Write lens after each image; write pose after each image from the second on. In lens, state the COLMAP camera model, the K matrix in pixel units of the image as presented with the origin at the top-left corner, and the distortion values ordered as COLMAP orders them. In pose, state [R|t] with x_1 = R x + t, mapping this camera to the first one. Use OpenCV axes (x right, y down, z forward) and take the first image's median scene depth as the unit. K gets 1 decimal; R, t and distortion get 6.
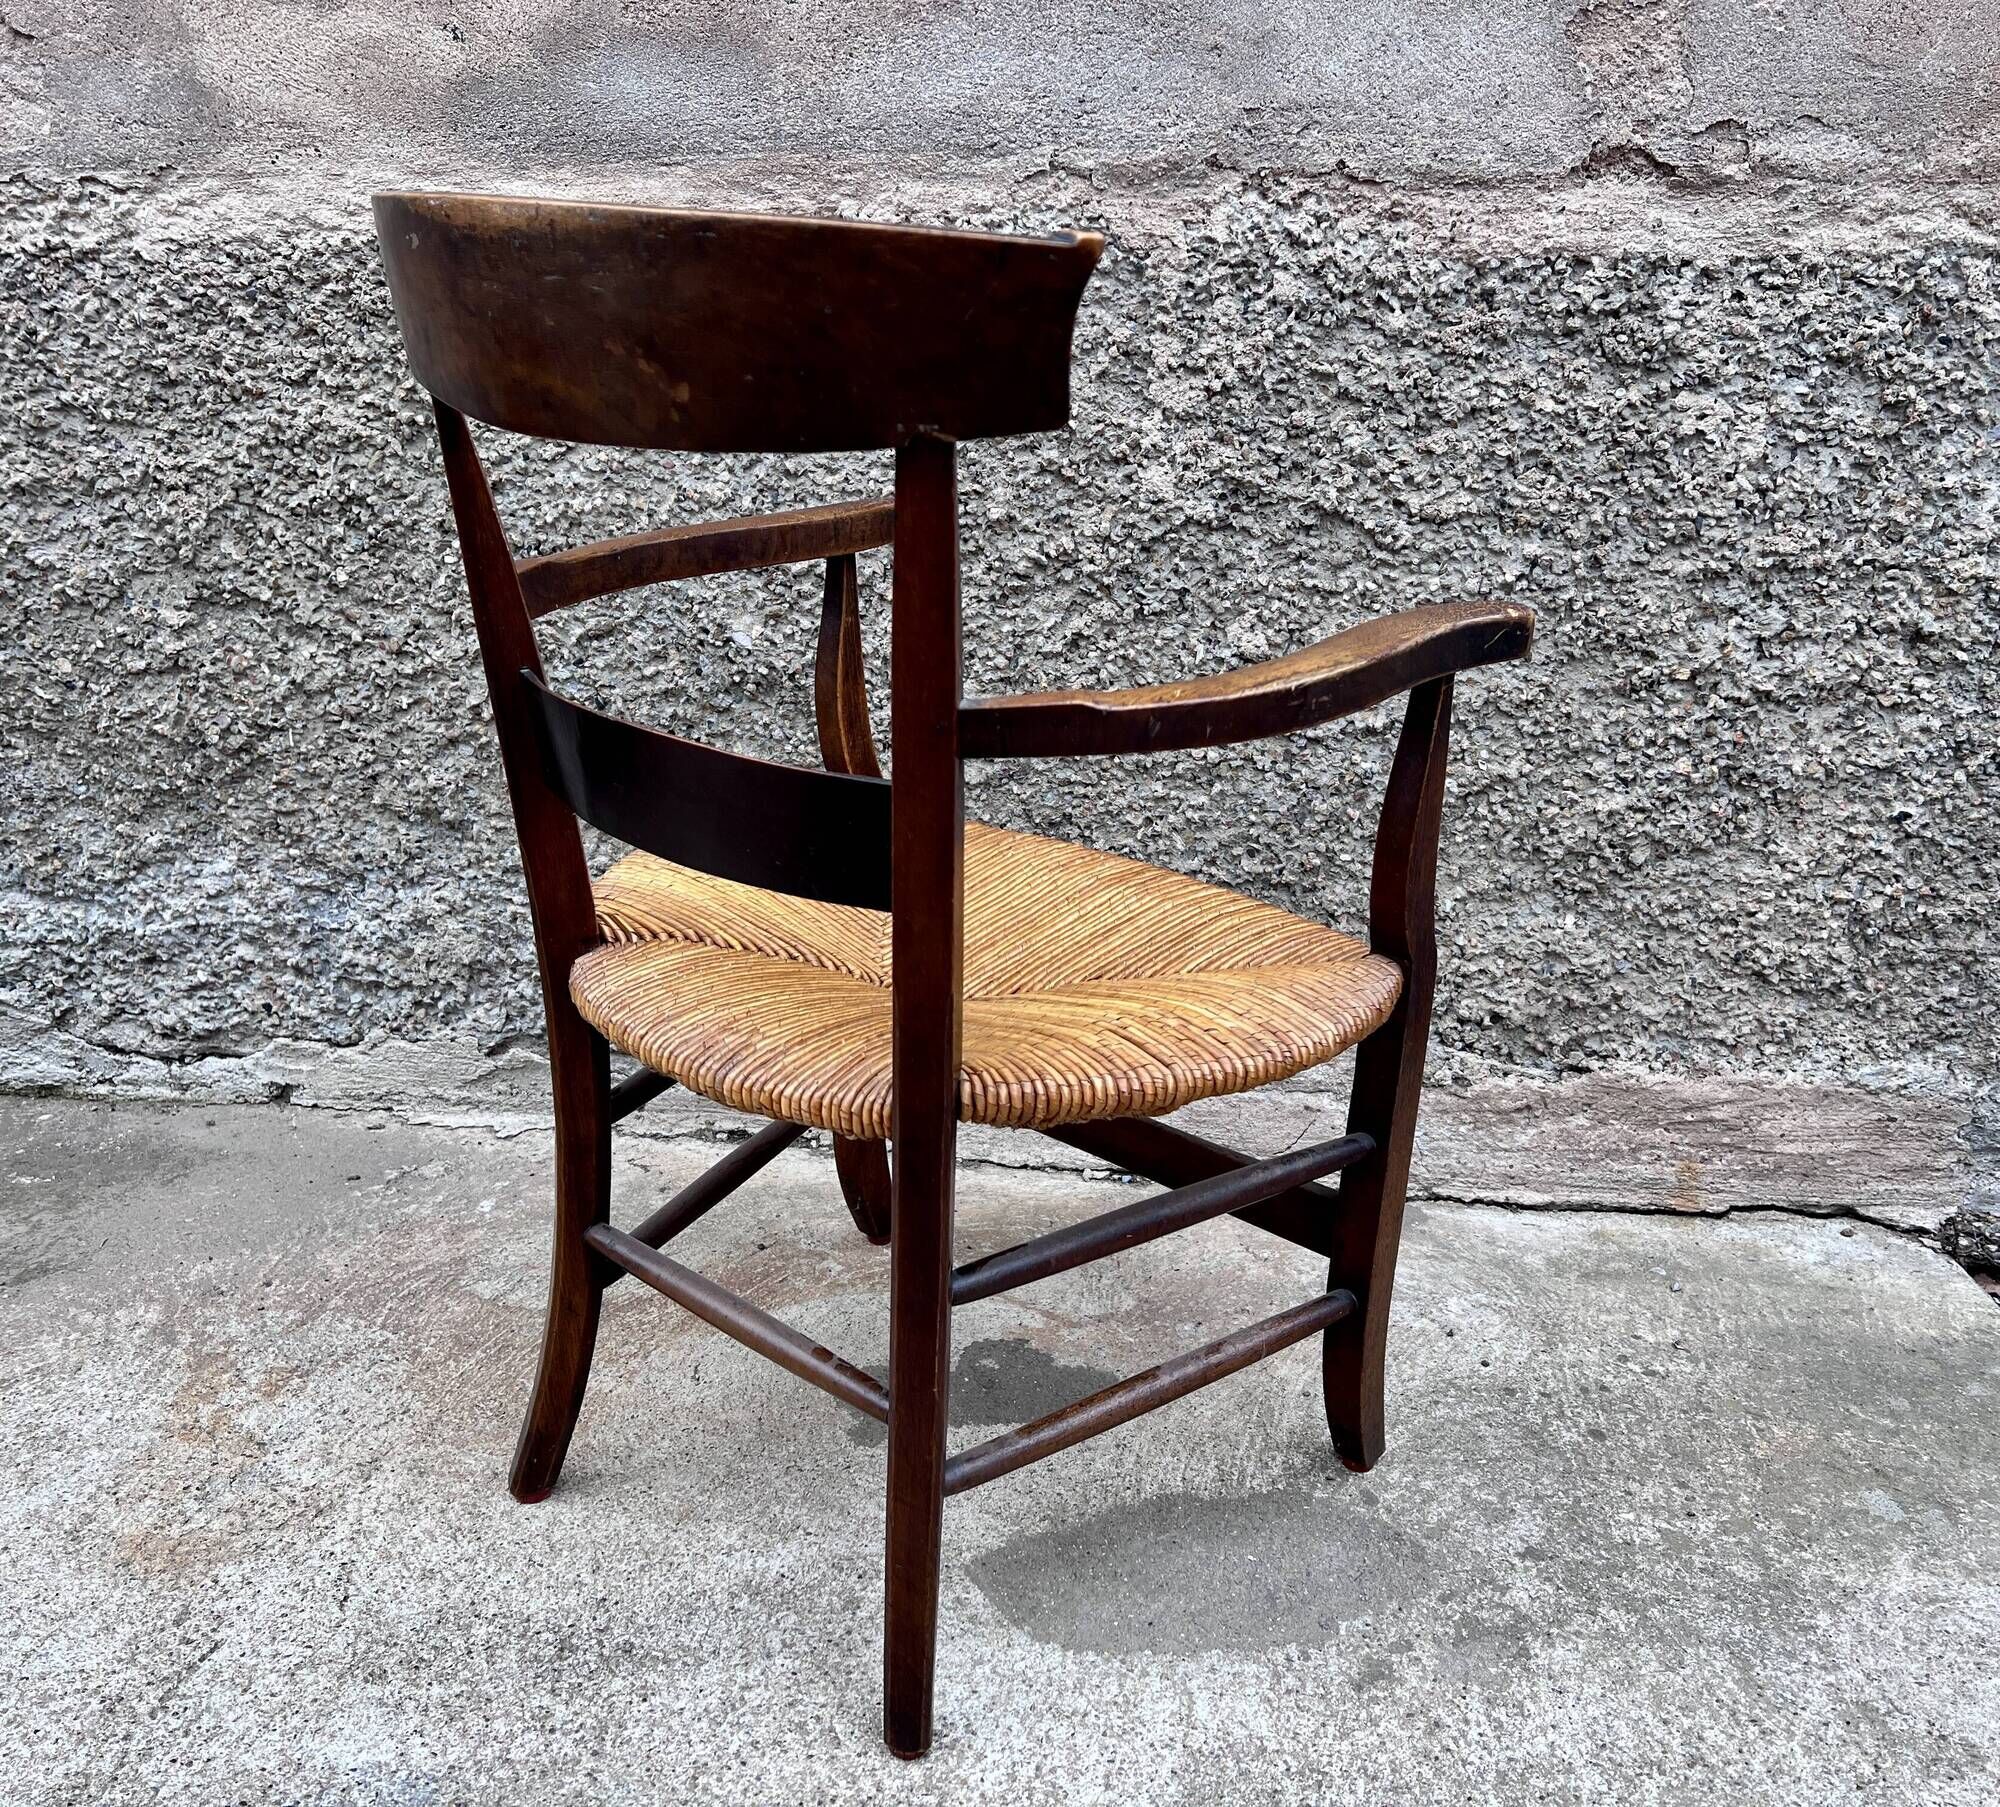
lens RADIAL K [[1816.6, 0, 1046.8], [0, 1816.6, 904.5], [0, 0, 1]] dist [0.095413, -0.210287]
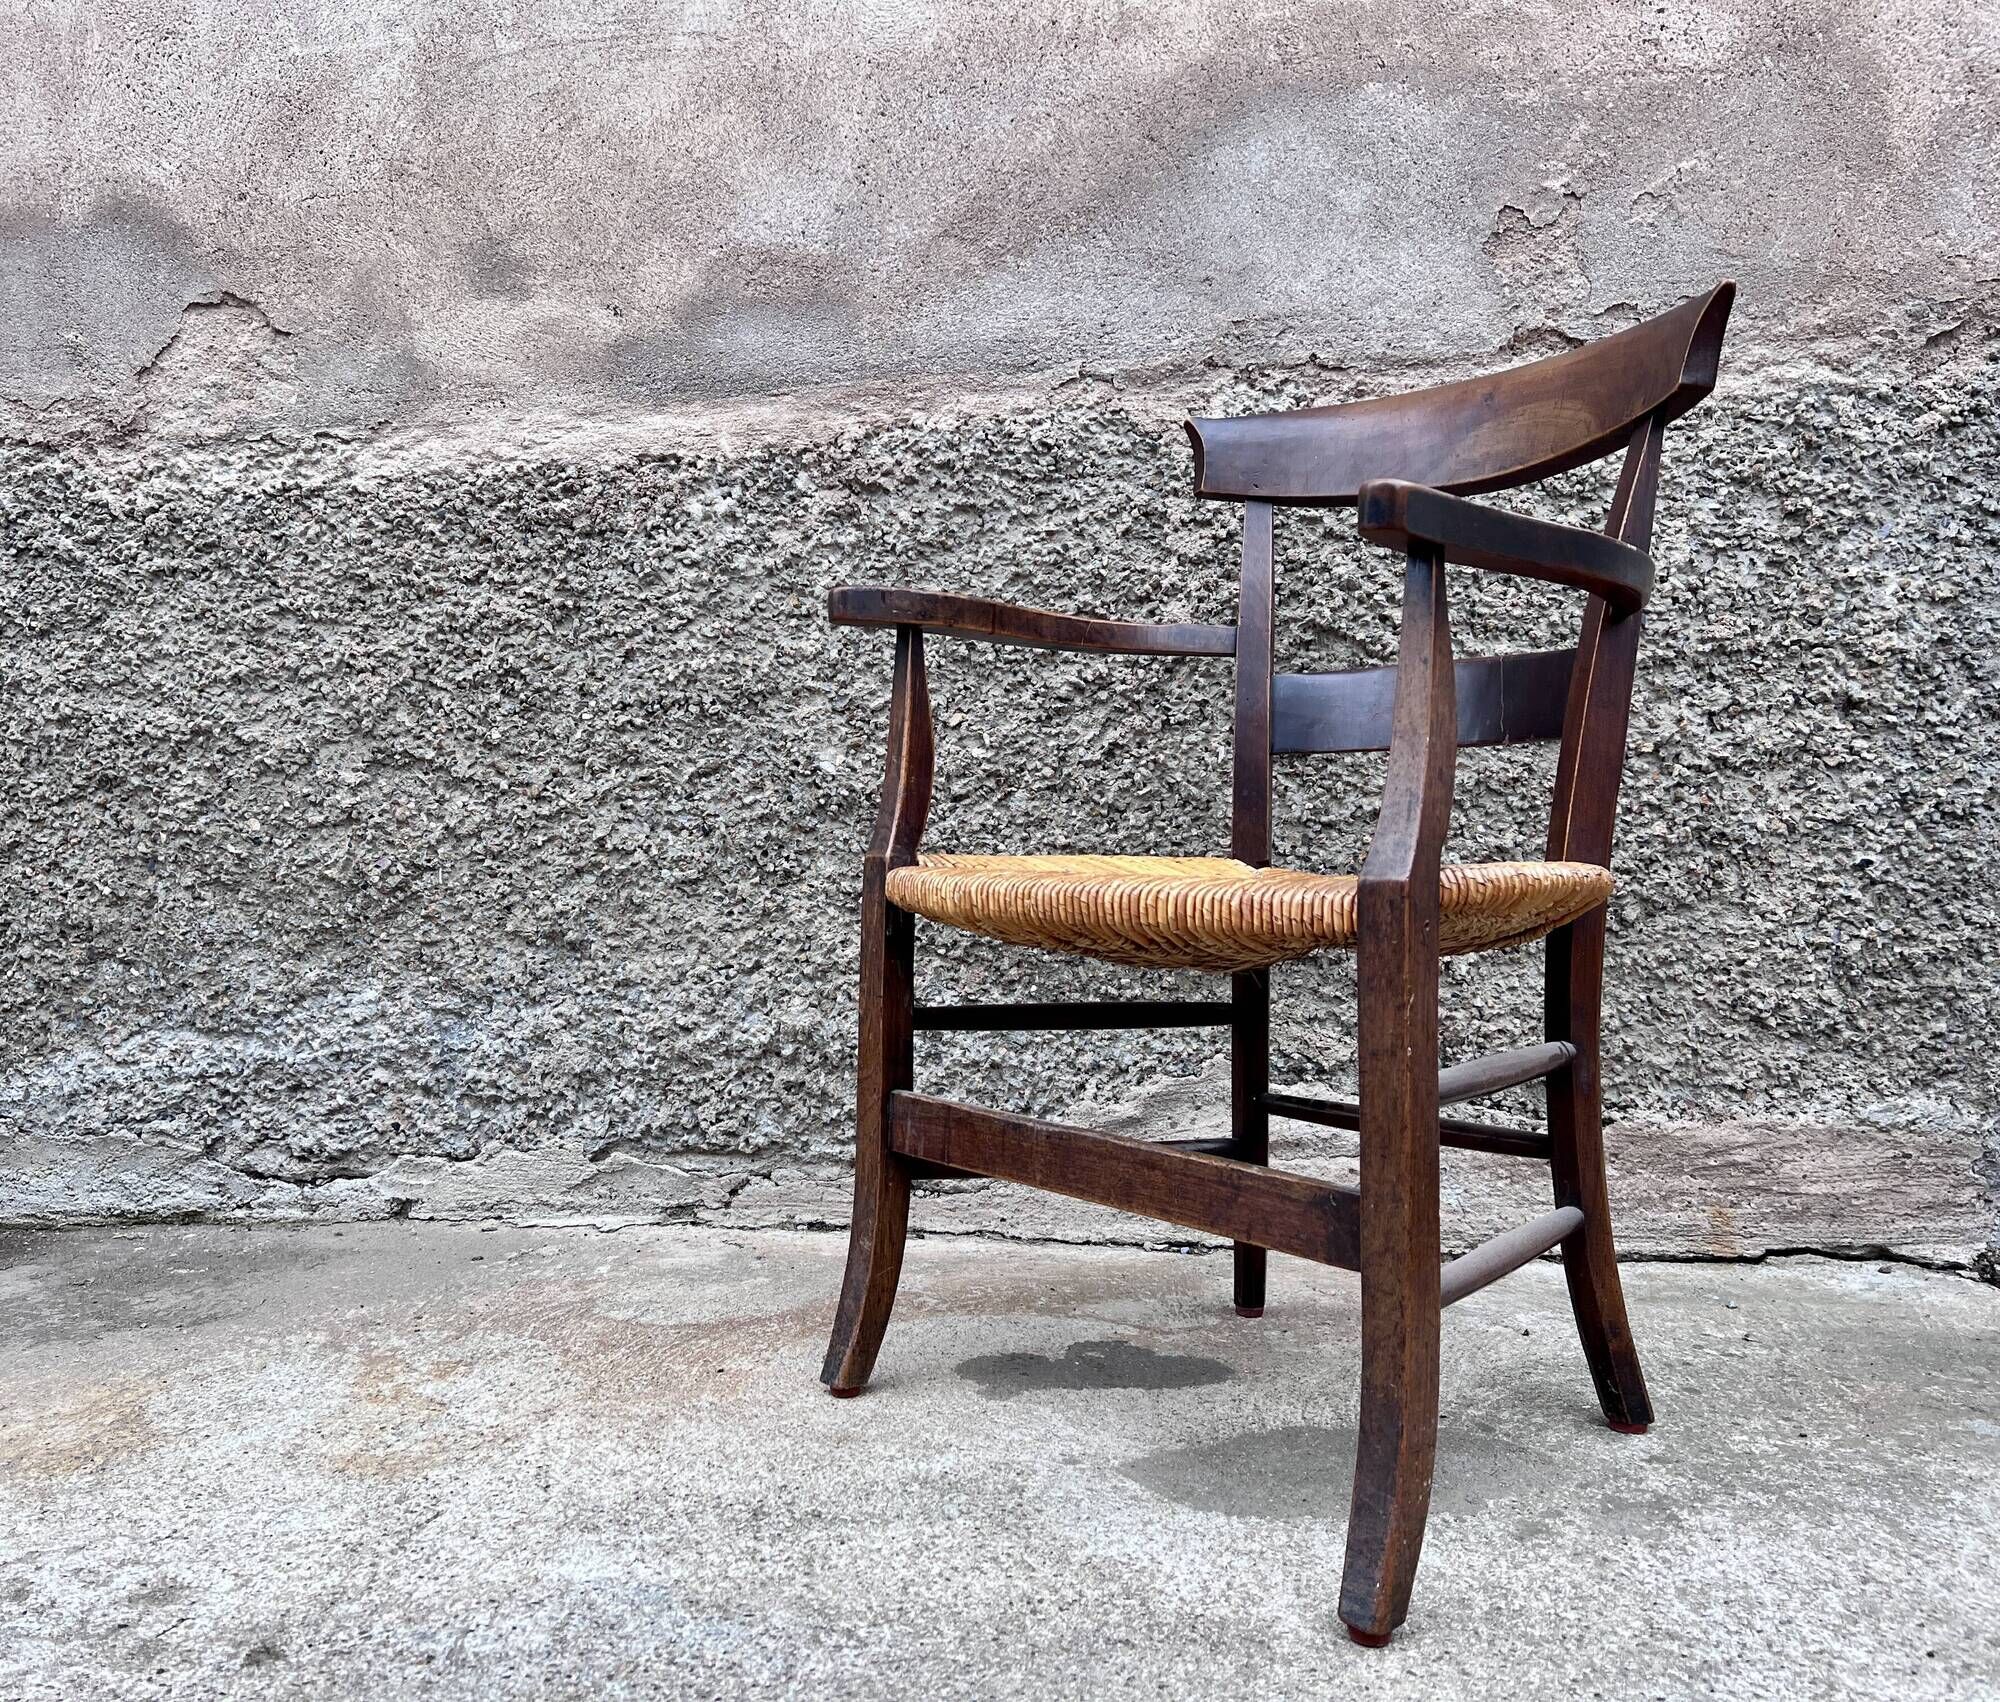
lens RADIAL K [[1710.6, 0, 871.3], [0, 1710.6, 828.5], [0, 0, 1]] dist [0.098915, -0.191229]
pose [[0.998532, -0.037694, -0.038897, -0.100536], [0.024642, 0.955643, -0.293495, 0.228338], [0.048235, 0.292106, 0.955169, -0.051555]]
